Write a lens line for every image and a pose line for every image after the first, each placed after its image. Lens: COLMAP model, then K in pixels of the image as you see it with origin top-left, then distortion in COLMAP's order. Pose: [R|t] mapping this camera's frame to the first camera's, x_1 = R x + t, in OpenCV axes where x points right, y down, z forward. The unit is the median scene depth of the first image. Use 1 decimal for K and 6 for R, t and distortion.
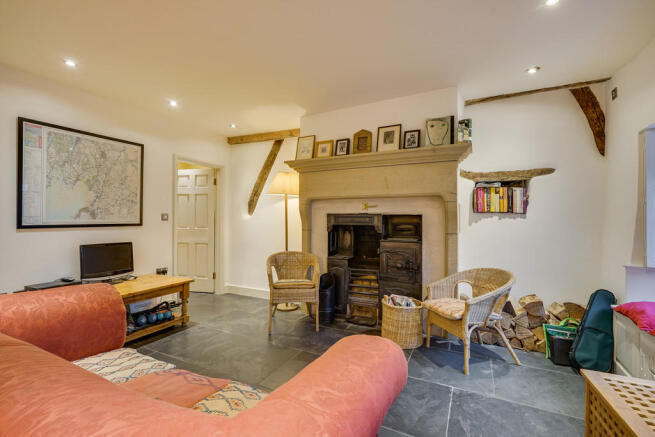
lens RADIAL K [[293.6, 0, 327.5], [0, 293.6, 218.5], [0, 0, 1]] dist [-0.002244, 0.000246]
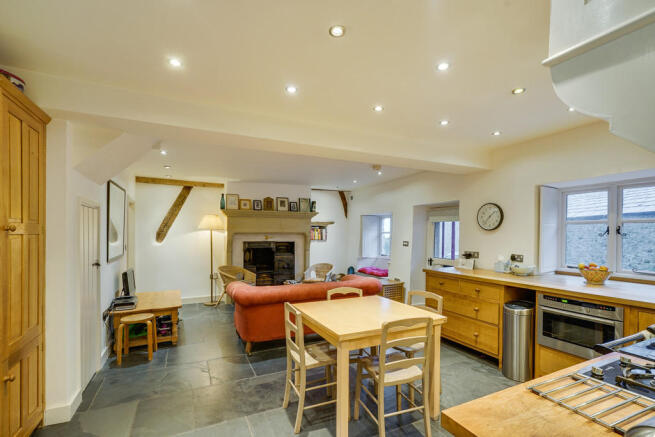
lens RADIAL K [[303.4, 0, 328.0], [0, 303.4, 232.1], [0, 0, 1]] dist [-0.000704, 0.000046]
pose [[0.620981, -0.002894, 0.783821, -1.167311], [-0.000632, 0.999991, 0.004193, -0.085300], [-0.783826, -0.003099, 0.620973, -0.512941]]
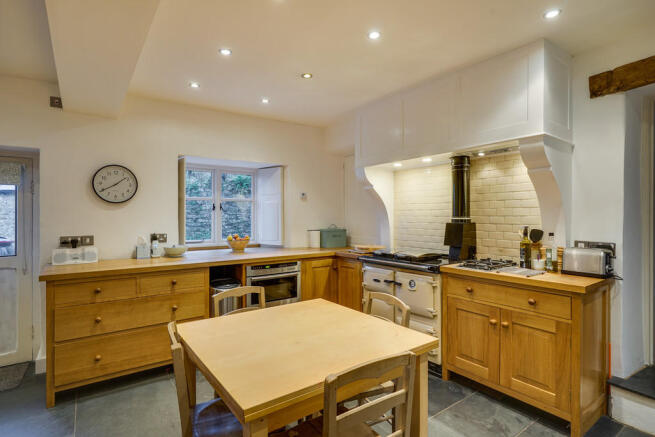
lens RADIAL K [[332.2, 0, 327.5], [0, 332.2, 218.5], [0, 0, 1]] dist [0.000948, 0.000973]
pose [[-0.889355, -0.008765, 0.457134, -0.777253], [-0.007320, 0.999961, 0.004931, -0.053180], [-0.457160, 0.001039, -0.889384, 0.298267]]
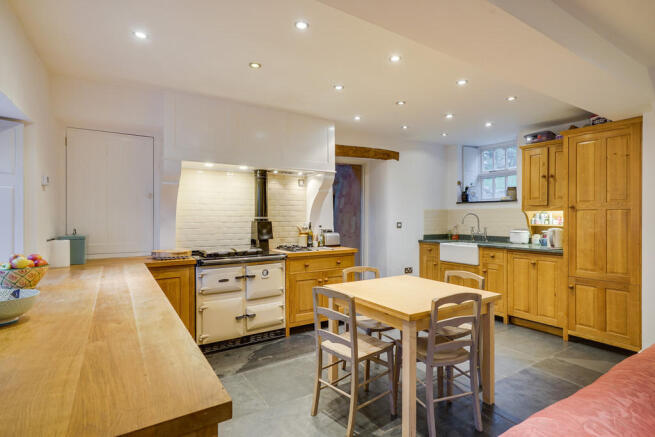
lens RADIAL K [[332.2, 0, 327.5], [0, 332.2, 218.5], [0, 0, 1]] dist [0.000948, 0.000973]
pose [[-0.518179, -0.000636, -0.855272, 0.218622], [-0.000356, 1.000000, -0.000528, -0.048965], [0.855272, 0.000030, -0.518179, 0.128318]]
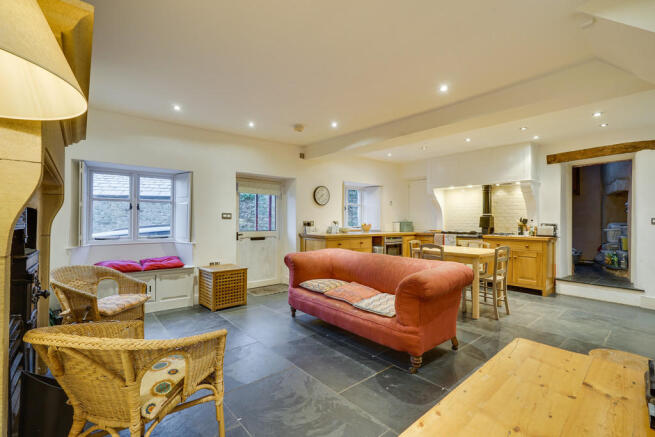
lens RADIAL K [[293.6, 0, 327.5], [0, 293.6, 218.5], [0, 0, 1]] dist [-0.002244, 0.000246]
pose [[-0.920171, -0.011215, 0.391355, -0.496293], [-0.016426, 0.999815, -0.009969, 0.004363], [-0.391171, -0.015602, -0.920186, 1.259766]]
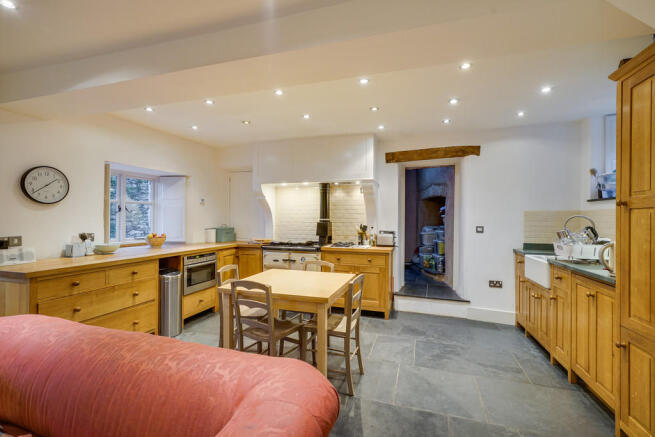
lens RADIAL K [[293.6, 0, 327.5], [0, 293.6, 218.5], [0, 0, 1]] dist [-0.002244, 0.000246]
pose [[-0.989106, -0.012173, -0.146698, -0.492298], [-0.011628, 0.999922, -0.004577, -0.050791], [0.146742, -0.002821, -0.989171, 0.690604]]
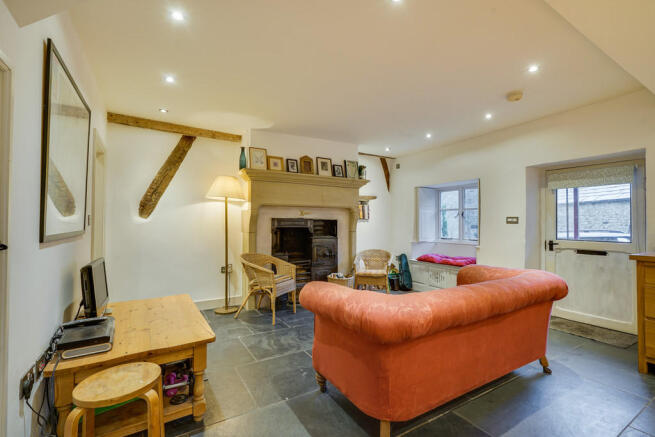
lens RADIAL K [[293.6, 0, 327.5], [0, 293.6, 218.5], [0, 0, 1]] dist [-0.002244, 0.000246]
pose [[0.543059, 0.008737, 0.839649, -0.941060], [-0.004590, 0.999962, -0.007437, -0.007284], [-0.839682, 0.000184, 0.543078, 0.191587]]
